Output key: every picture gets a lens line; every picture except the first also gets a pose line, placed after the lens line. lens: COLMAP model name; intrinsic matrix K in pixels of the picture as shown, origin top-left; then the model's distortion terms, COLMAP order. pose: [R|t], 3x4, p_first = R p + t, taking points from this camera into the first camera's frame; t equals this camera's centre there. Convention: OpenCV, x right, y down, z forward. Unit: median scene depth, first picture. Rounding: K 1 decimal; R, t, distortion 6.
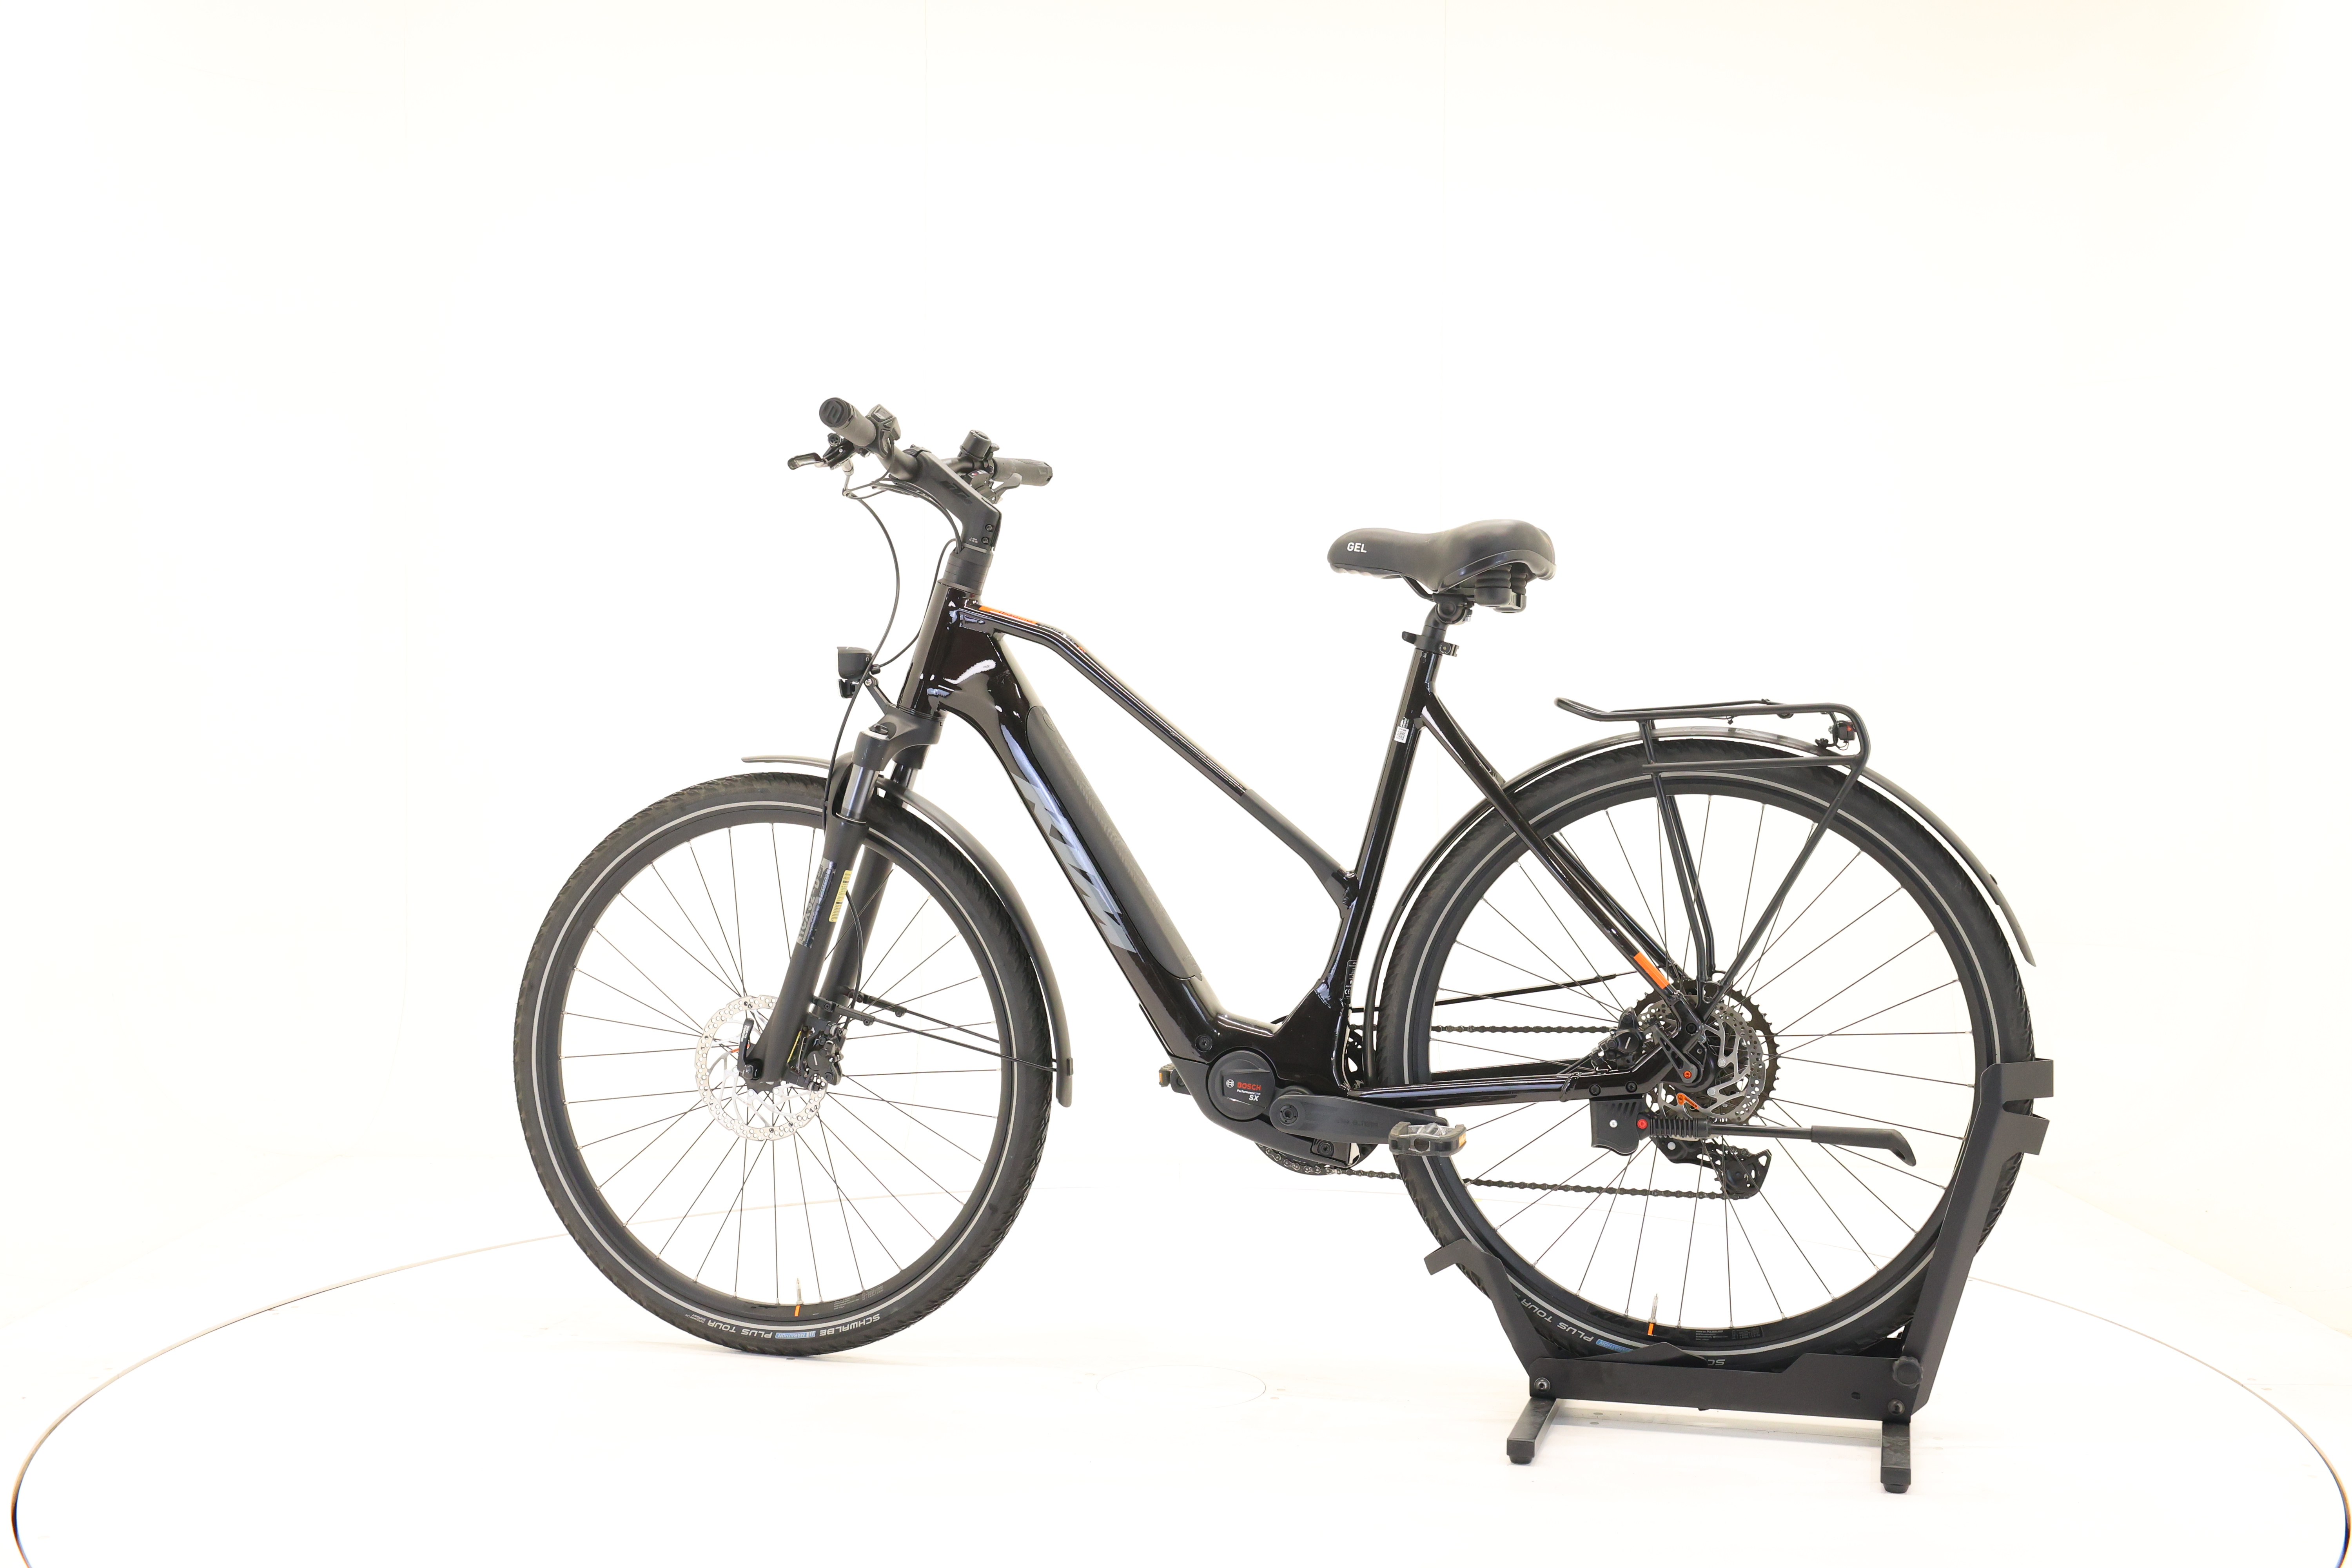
lens RADIAL K [[2522.7, 0, 1176.0], [0, 2522.7, 784.0], [0, 0, 1]] dist [-0.007490, -0.007124]
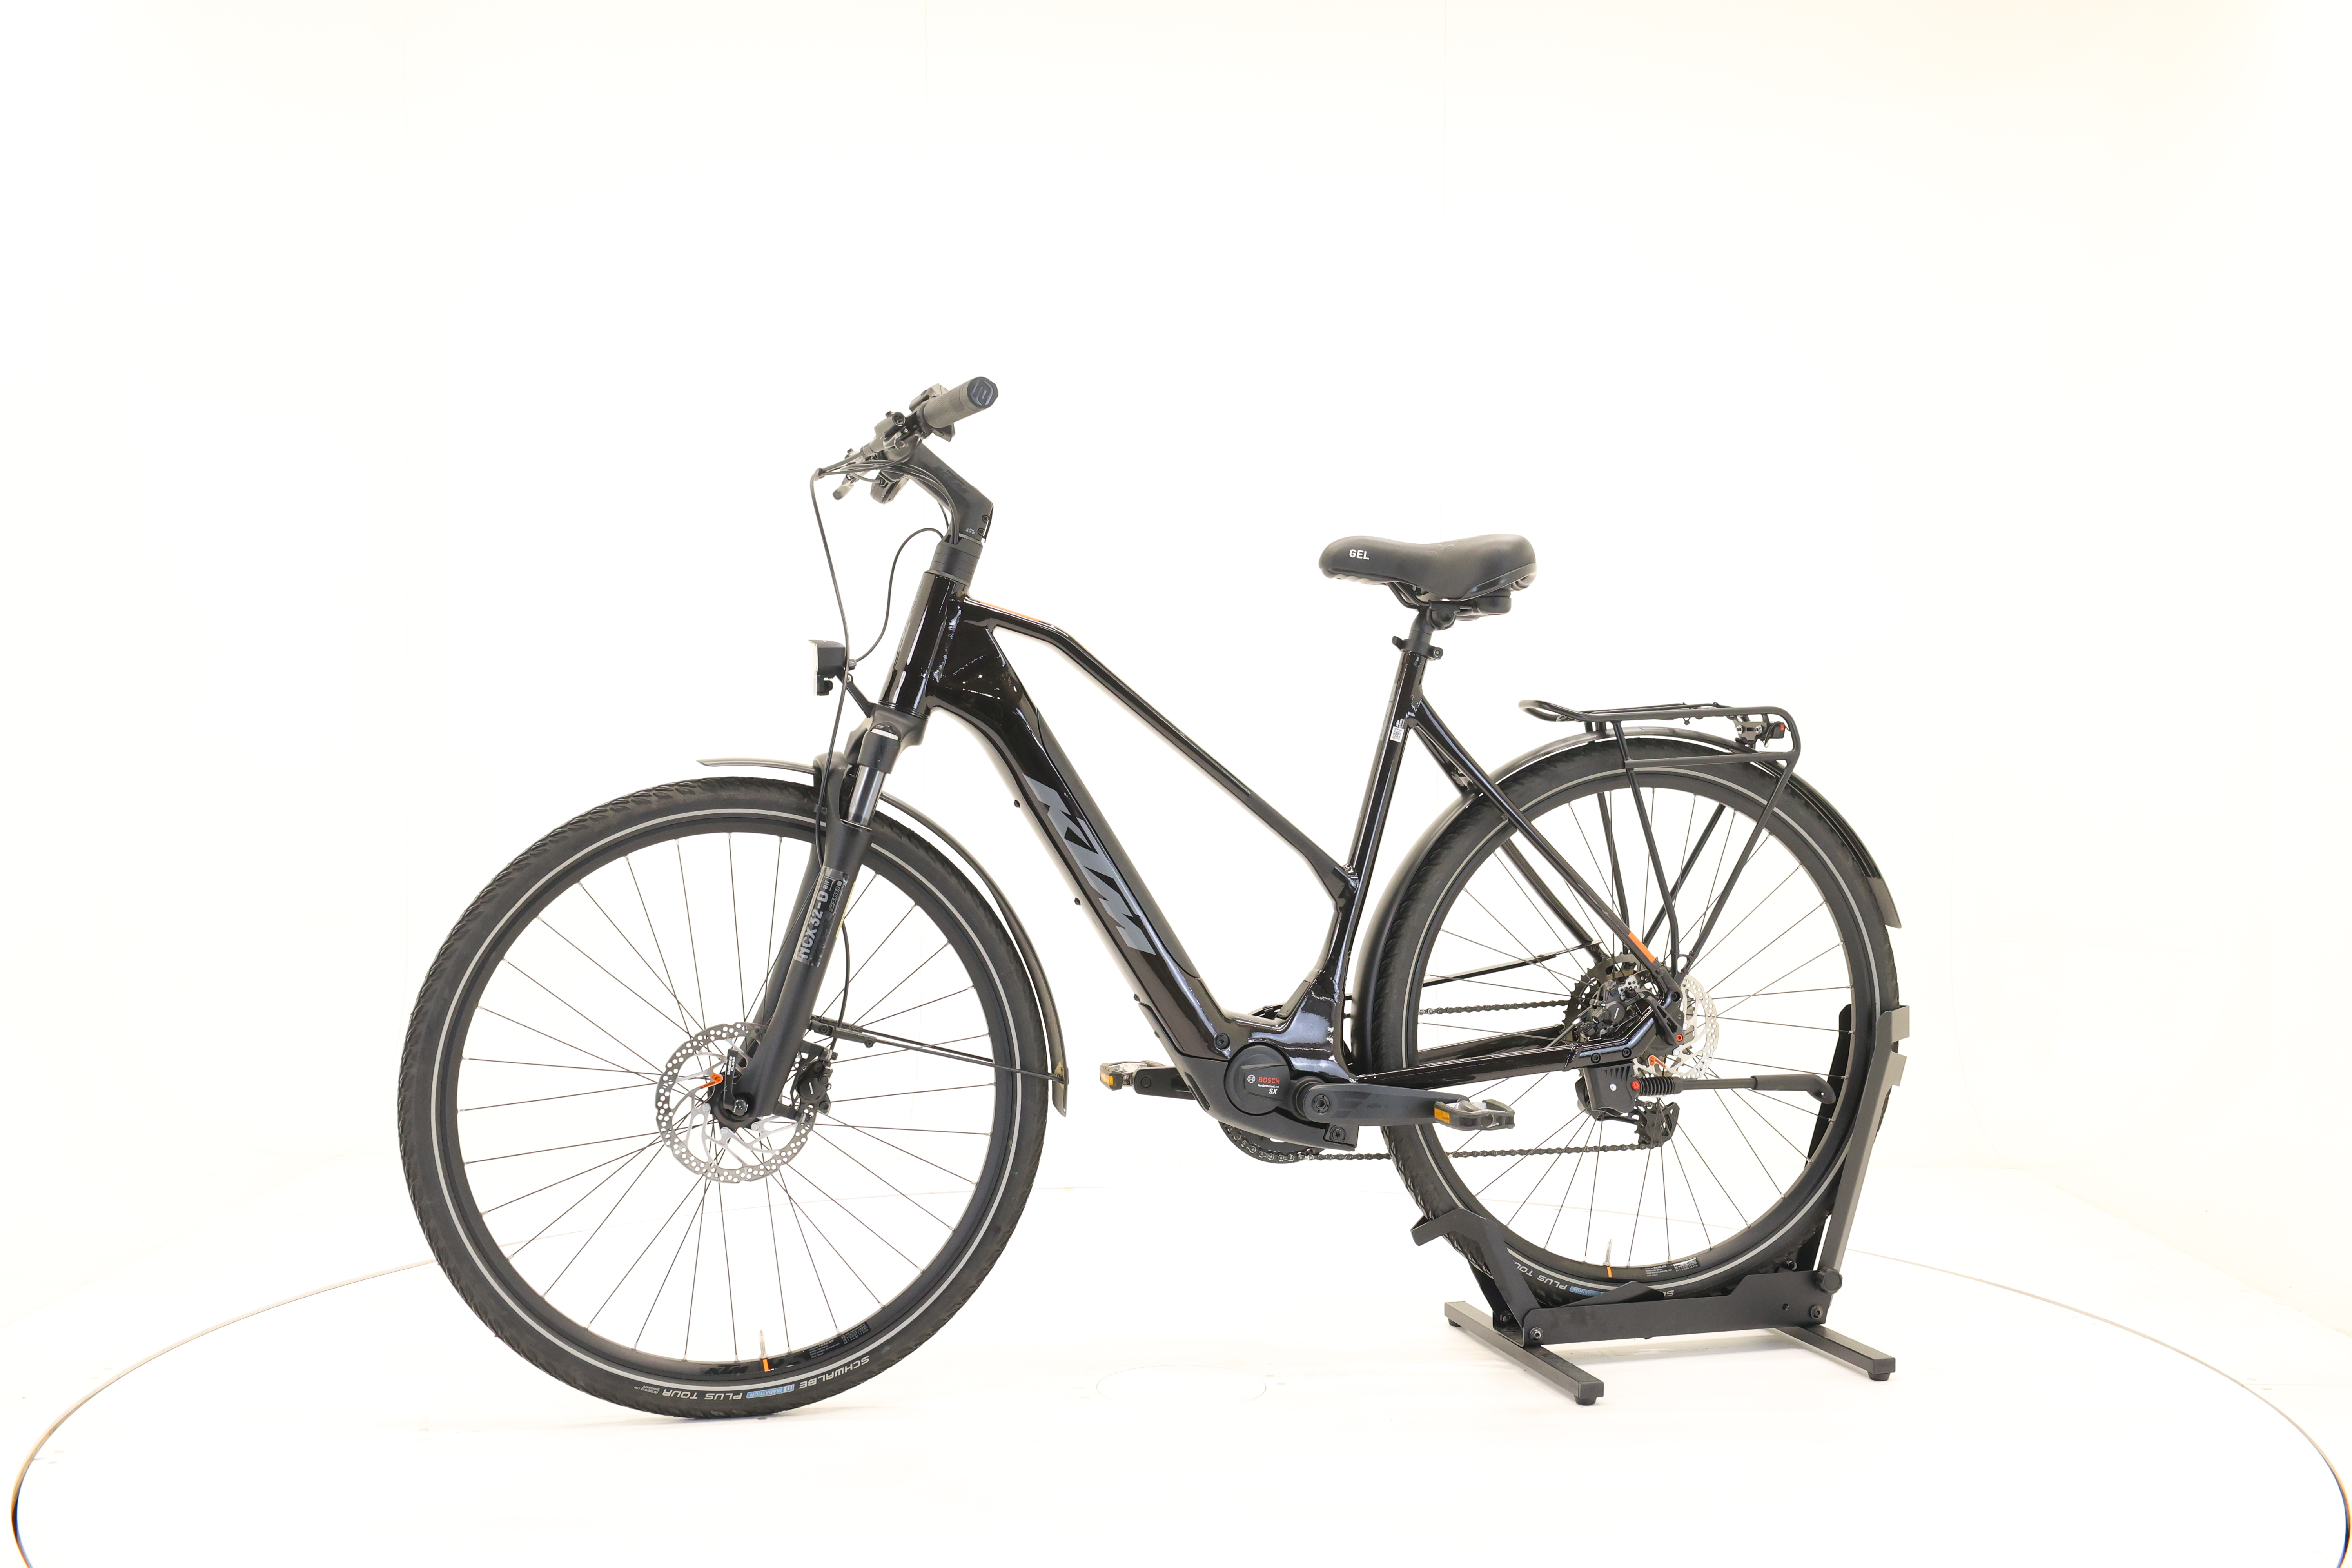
lens RADIAL K [[2522.7, 0, 1176.0], [0, 2522.7, 784.0], [0, 0, 1]] dist [-0.007490, -0.007124]
pose [[0.850977, -0.011375, 0.525080, -0.524387], [0.011591, 0.999929, 0.002875, -0.002899], [-0.525075, 0.003640, 0.851048, 0.150163]]
